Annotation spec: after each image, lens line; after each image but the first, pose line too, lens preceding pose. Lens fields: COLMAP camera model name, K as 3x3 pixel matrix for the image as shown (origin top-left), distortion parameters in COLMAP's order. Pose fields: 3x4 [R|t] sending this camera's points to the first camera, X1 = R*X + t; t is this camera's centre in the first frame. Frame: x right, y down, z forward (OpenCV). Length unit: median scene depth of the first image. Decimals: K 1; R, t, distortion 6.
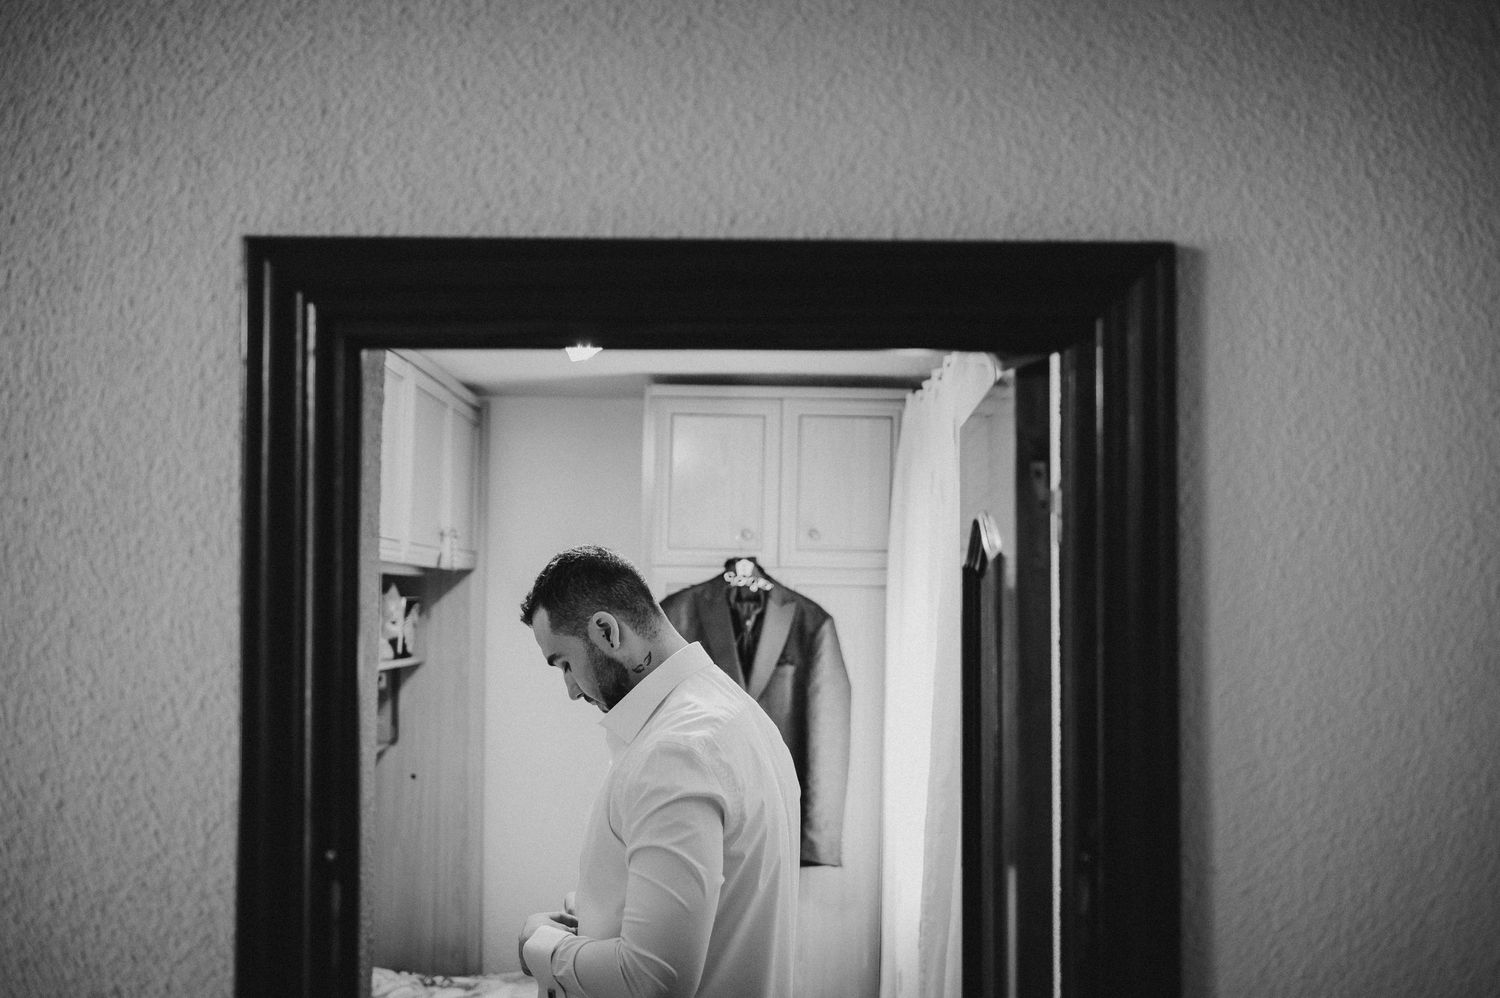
lens RADIAL K [[1499.7, 0, 710.1], [0, 1499.7, 501.5], [0, 0, 1]] dist [0.001610, 0.024106]
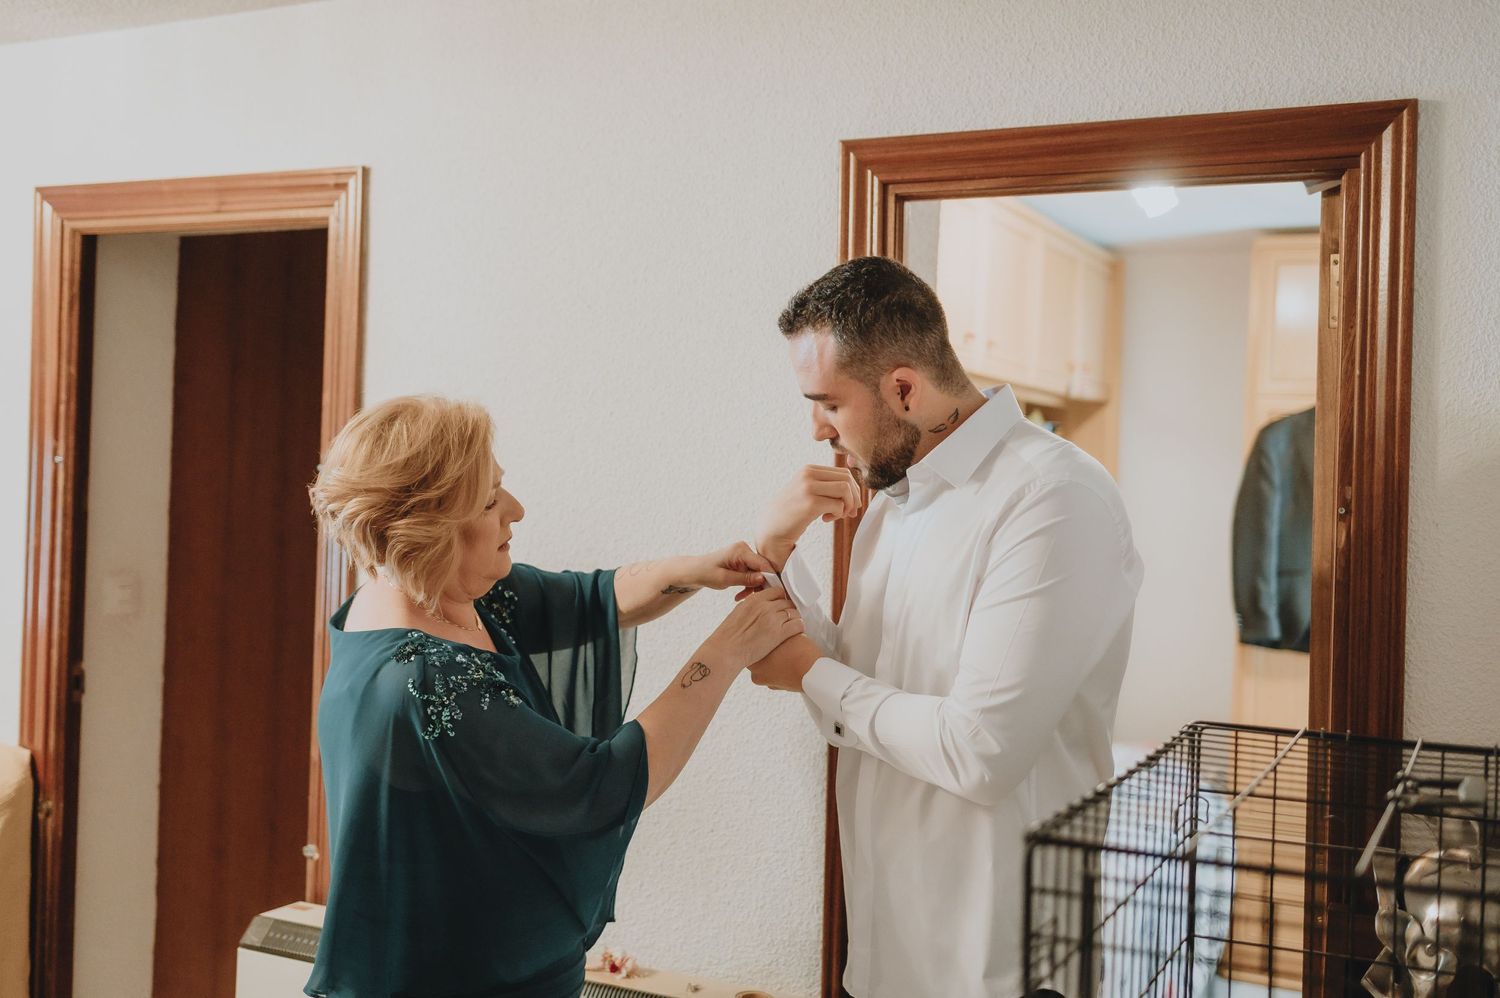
lens RADIAL K [[1499.7, 0, 710.1], [0, 1499.7, 501.5], [0, 0, 1]] dist [0.001610, 0.024106]
pose [[0.883904, 0.039470, -0.465999, 0.391914], [-0.004440, 0.997096, 0.076031, 0.113043], [0.467647, -0.065135, 0.881512, -0.652869]]
